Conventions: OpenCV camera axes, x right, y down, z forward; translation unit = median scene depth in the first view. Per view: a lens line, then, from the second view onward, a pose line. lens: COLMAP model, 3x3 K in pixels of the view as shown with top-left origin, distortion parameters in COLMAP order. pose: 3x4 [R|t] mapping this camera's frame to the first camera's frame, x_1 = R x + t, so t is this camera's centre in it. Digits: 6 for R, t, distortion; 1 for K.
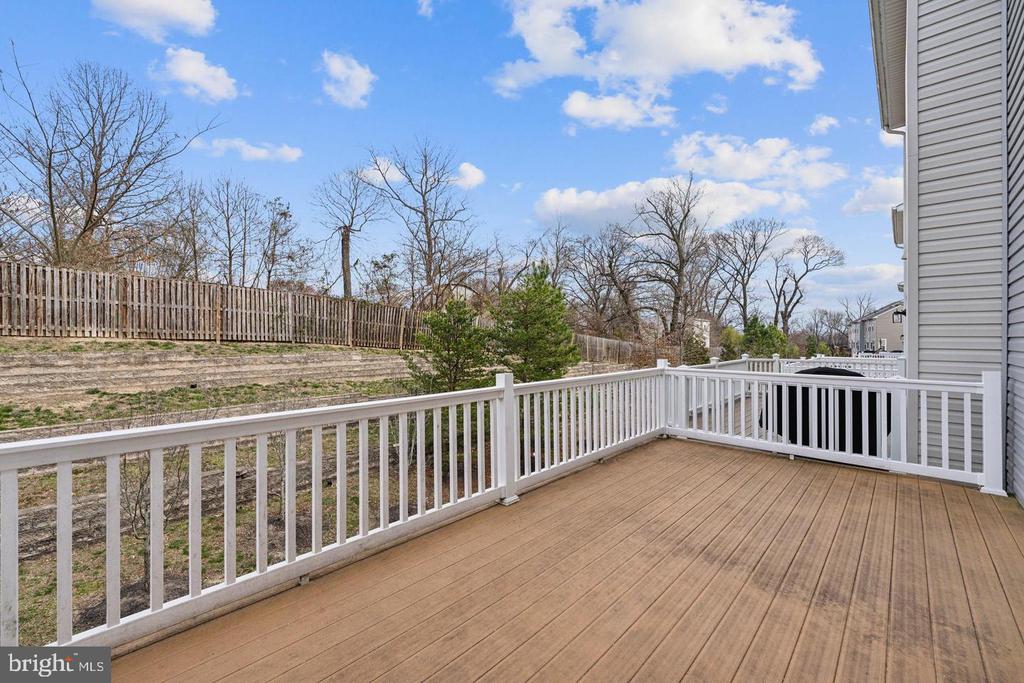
lens RADIAL K [[418.9, 0, 511.4], [0, 418.9, 336.3], [0, 0, 1]] dist [-0.000100, -0.000163]
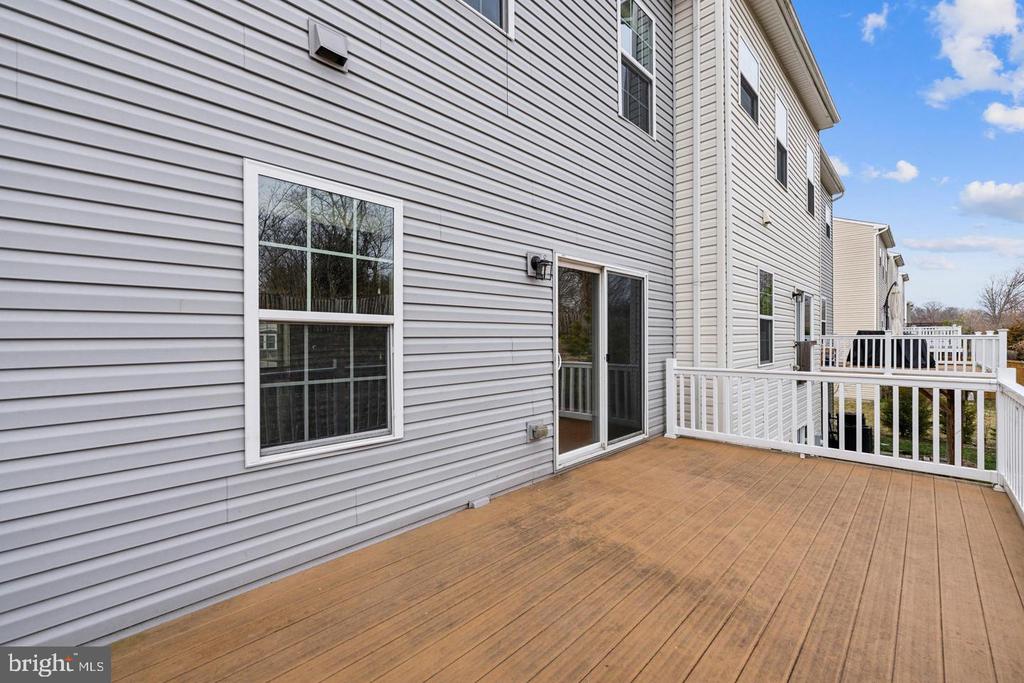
lens RADIAL K [[418.9, 0, 511.8], [0, 418.9, 338.9], [0, 0, 1]] dist [-0.000100, -0.000163]
pose [[-0.999613, 0.003954, 0.027530, 0.939143], [0.003958, 0.999992, 0.000060, 0.006257], [-0.027530, 0.000169, -0.999621, 2.290049]]
